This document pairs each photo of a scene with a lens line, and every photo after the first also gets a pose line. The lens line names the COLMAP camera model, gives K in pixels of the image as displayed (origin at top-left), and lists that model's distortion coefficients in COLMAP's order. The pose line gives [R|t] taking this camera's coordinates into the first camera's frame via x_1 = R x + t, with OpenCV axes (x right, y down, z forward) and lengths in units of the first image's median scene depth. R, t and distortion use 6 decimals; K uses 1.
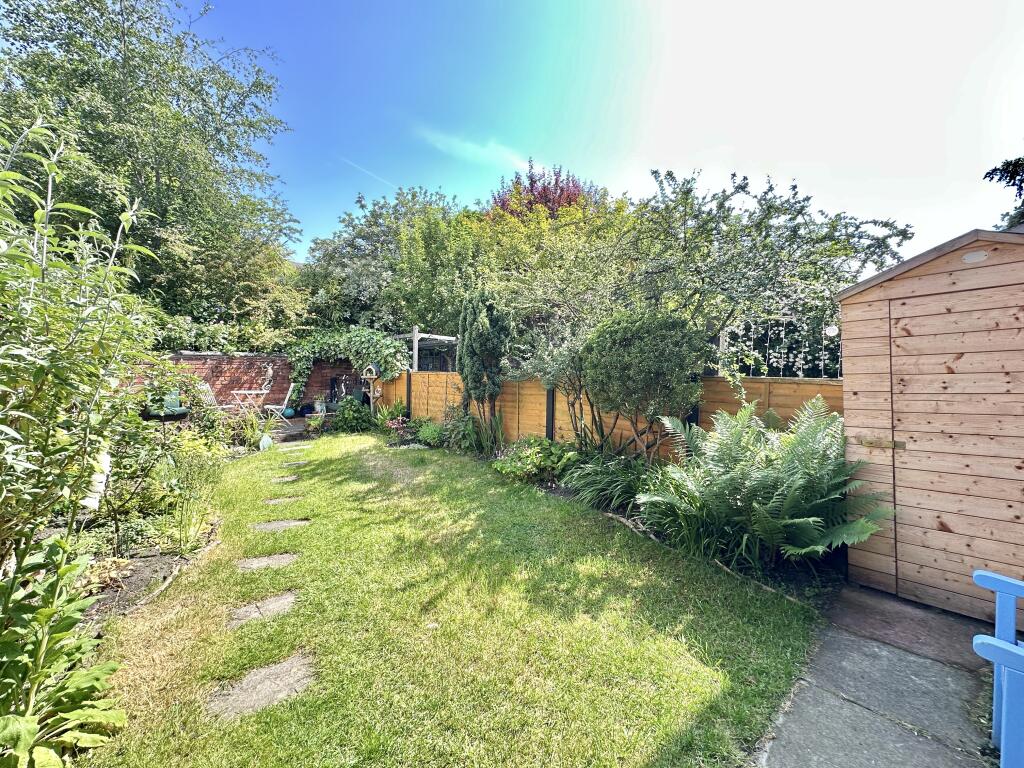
lens RADIAL K [[409.9, 0, 513.3], [0, 409.9, 384.7], [0, 0, 1]] dist [-0.002690, 0.000630]
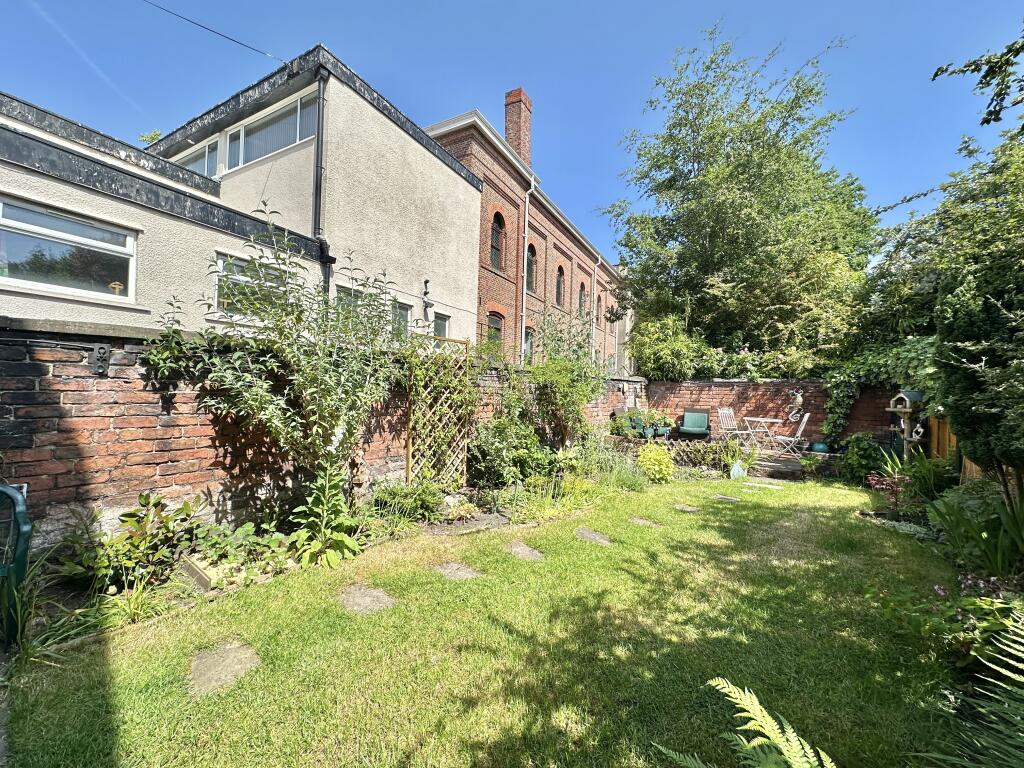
lens RADIAL K [[409.9, 0, 510.4], [0, 409.9, 384.5], [0, 0, 1]] dist [-0.002690, 0.000630]
pose [[0.177301, -0.012474, -0.984078, 0.216452], [-0.057892, 0.998056, -0.023081, -0.008648], [0.982453, 0.061063, 0.176234, 0.271247]]
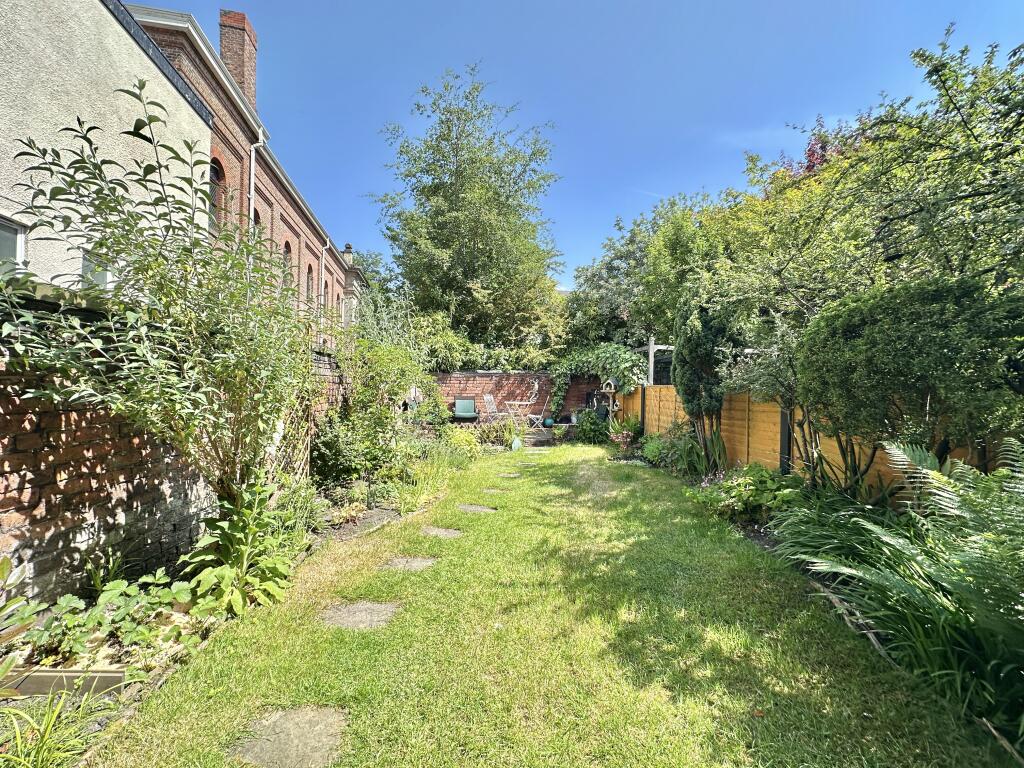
lens RADIAL K [[409.9, 0, 510.6], [0, 409.9, 385.2], [0, 0, 1]] dist [-0.002690, 0.000630]
pose [[0.765812, -0.002246, -0.643061, 0.131035], [-0.027376, 0.998973, -0.036092, 0.011419], [0.642482, 0.045244, 0.764964, 0.064803]]
